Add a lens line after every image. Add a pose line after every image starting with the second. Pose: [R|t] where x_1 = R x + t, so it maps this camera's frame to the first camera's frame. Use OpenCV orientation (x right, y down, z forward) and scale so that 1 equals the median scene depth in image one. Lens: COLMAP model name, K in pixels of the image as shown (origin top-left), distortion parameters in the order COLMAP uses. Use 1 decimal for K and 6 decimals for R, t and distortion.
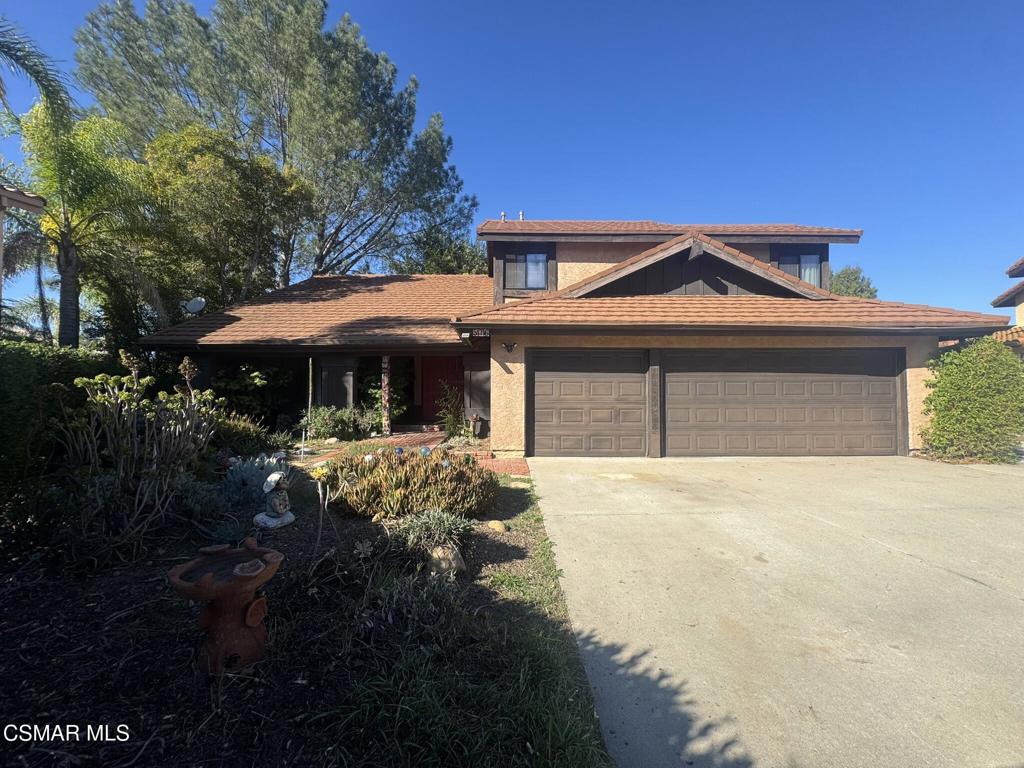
lens RADIAL K [[409.4, 0, 511.9], [0, 409.4, 378.0], [0, 0, 1]] dist [0.003522, 0.000073]
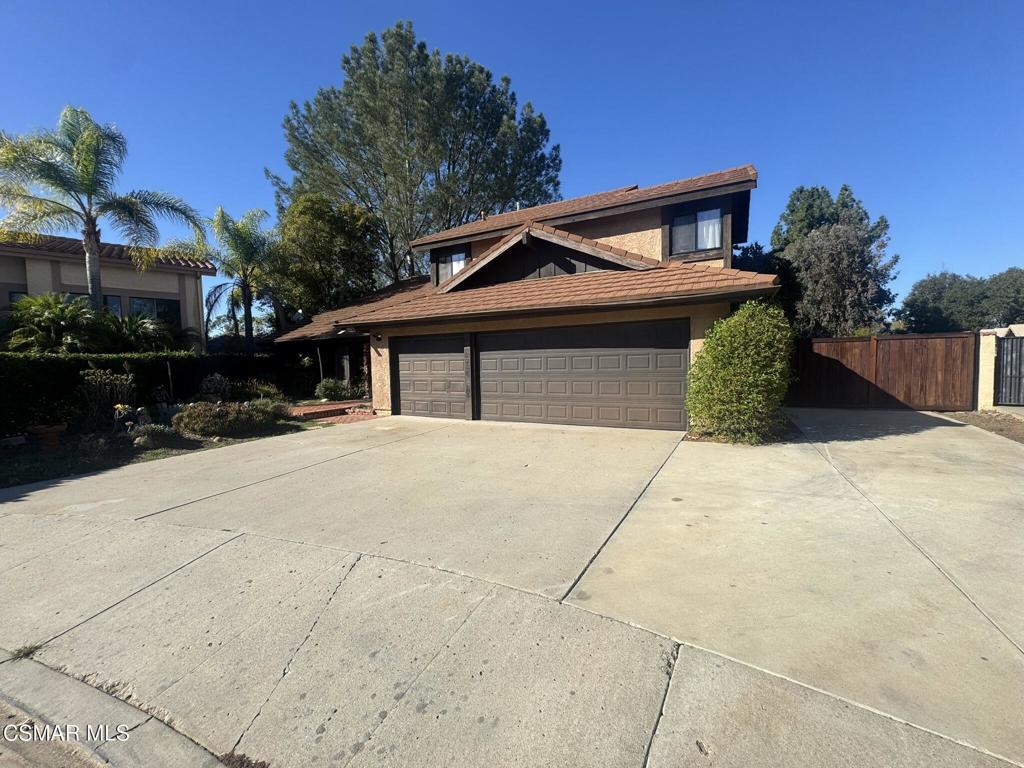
lens RADIAL K [[409.4, 0, 517.4], [0, 409.4, 387.5], [0, 0, 1]] dist [0.003522, 0.000073]
pose [[0.875344, 0.012382, -0.483343, 0.956919], [0.032882, 0.995833, 0.085060, -0.006811], [0.482382, -0.090350, 0.871289, -0.015312]]
